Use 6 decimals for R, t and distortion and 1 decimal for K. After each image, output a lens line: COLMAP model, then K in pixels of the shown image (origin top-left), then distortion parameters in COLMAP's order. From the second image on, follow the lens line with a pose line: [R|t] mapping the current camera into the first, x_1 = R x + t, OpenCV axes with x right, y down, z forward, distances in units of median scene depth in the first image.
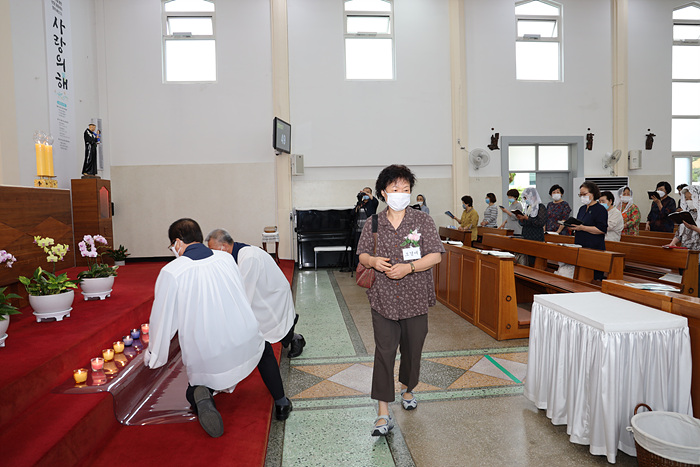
lens RADIAL K [[483.5, 0, 352.6], [0, 483.5, 223.7], [0, 0, 1]] dist [-0.038487, 0.001835]
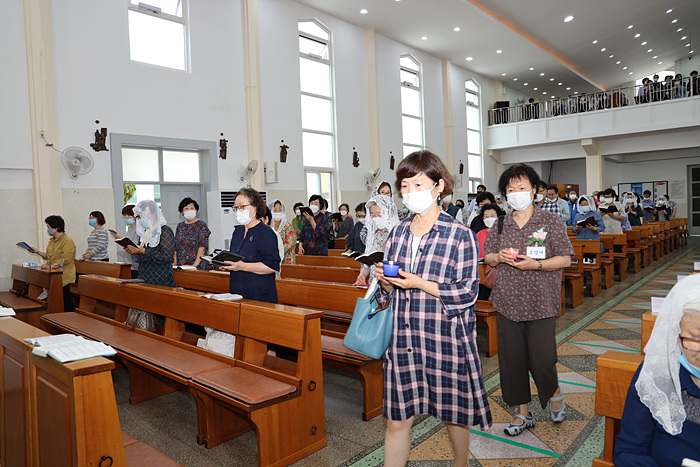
lens RADIAL K [[483.5, 0, 352.6], [0, 483.5, 223.7], [0, 0, 1]] dist [-0.038487, 0.001835]
pose [[0.736997, -0.025540, 0.675414, 0.088466], [0.051866, 0.998476, -0.018839, -0.012739], [-0.673903, 0.048916, 0.737198, 0.231197]]
